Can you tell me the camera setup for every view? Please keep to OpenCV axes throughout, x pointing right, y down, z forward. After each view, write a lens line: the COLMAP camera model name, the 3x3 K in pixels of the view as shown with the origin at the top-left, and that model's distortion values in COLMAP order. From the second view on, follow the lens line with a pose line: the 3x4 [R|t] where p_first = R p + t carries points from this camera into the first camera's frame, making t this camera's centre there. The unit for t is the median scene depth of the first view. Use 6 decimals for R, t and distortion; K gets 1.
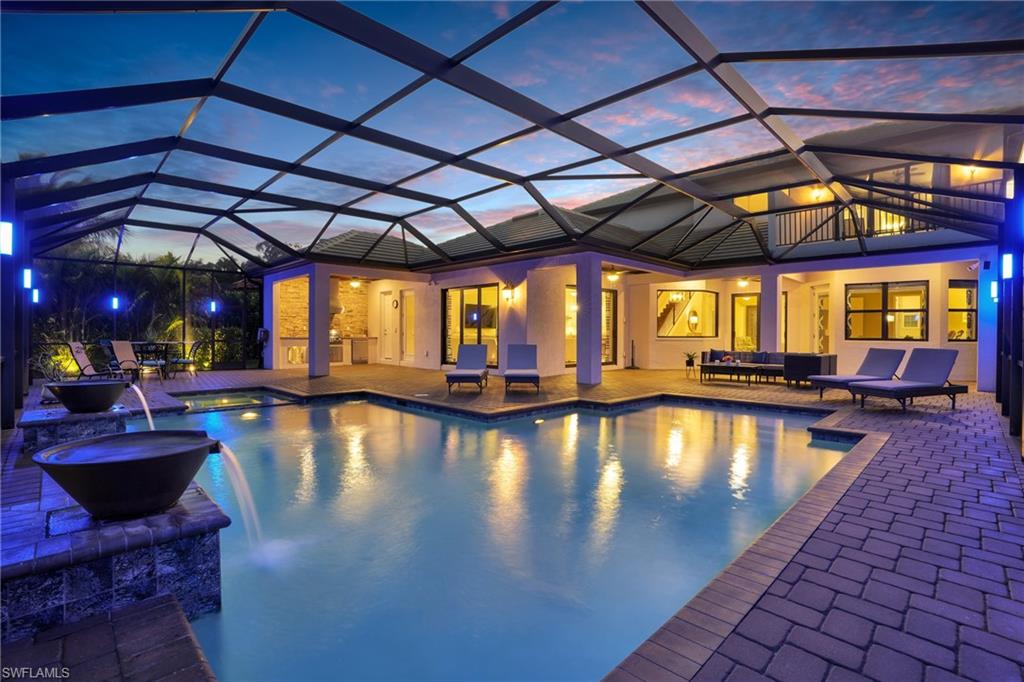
lens RADIAL K [[474.6, 0, 515.5], [0, 474.6, 336.7], [0, 0, 1]] dist [-0.047137, 0.000982]
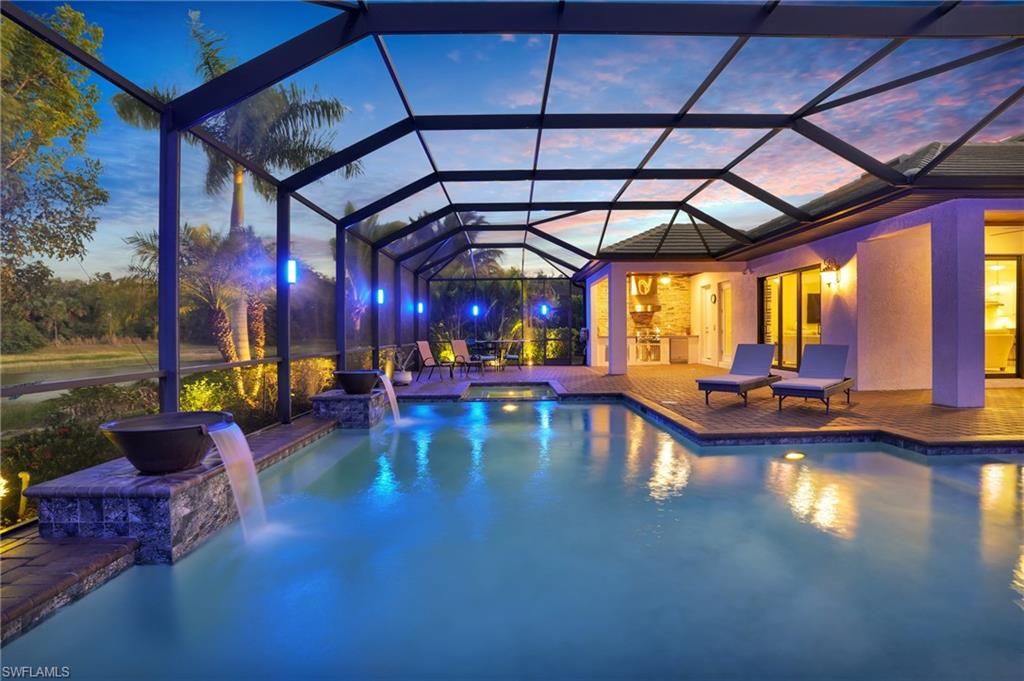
lens RADIAL K [[474.6, 0, 515.5], [0, 474.6, 336.2], [0, 0, 1]] dist [-0.047137, 0.000982]
pose [[0.715470, -0.005464, -0.698622, 0.131305], [0.007327, 0.999973, -0.000317, 0.000233], [0.698605, -0.004892, 0.715491, 0.119903]]
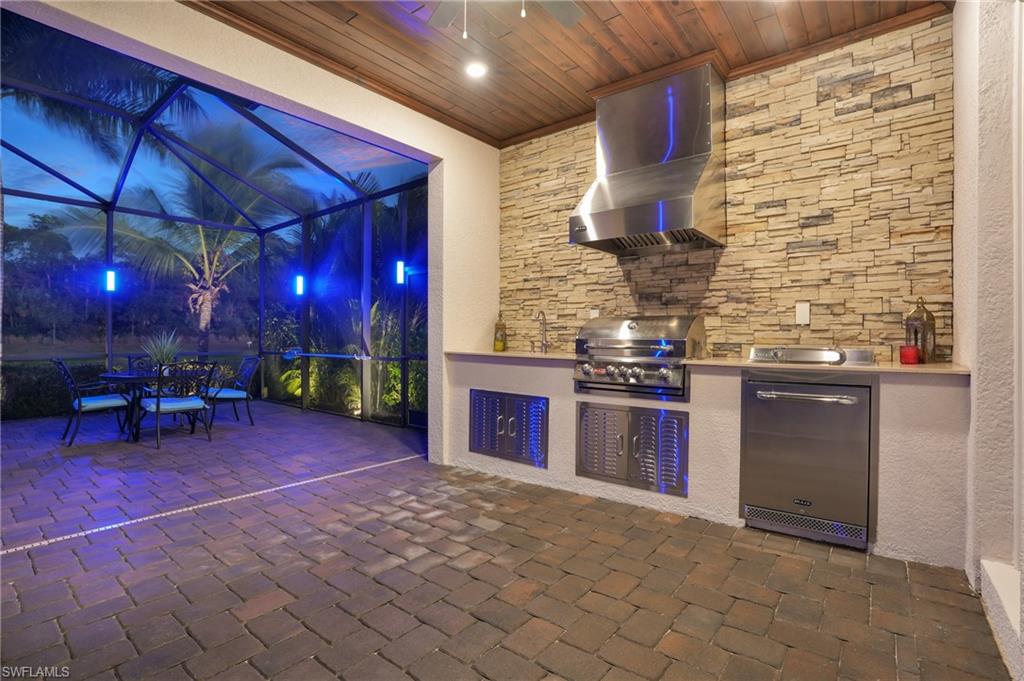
lens RADIAL K [[474.6, 0, 515.5], [0, 474.6, 336.2], [0, 0, 1]] dist [-0.047137, 0.000982]
pose [[0.117958, -0.002870, -0.993014, -0.252288], [-0.014531, 0.999884, -0.004616, -0.008356], [0.992912, 0.014974, 0.117903, 1.178492]]
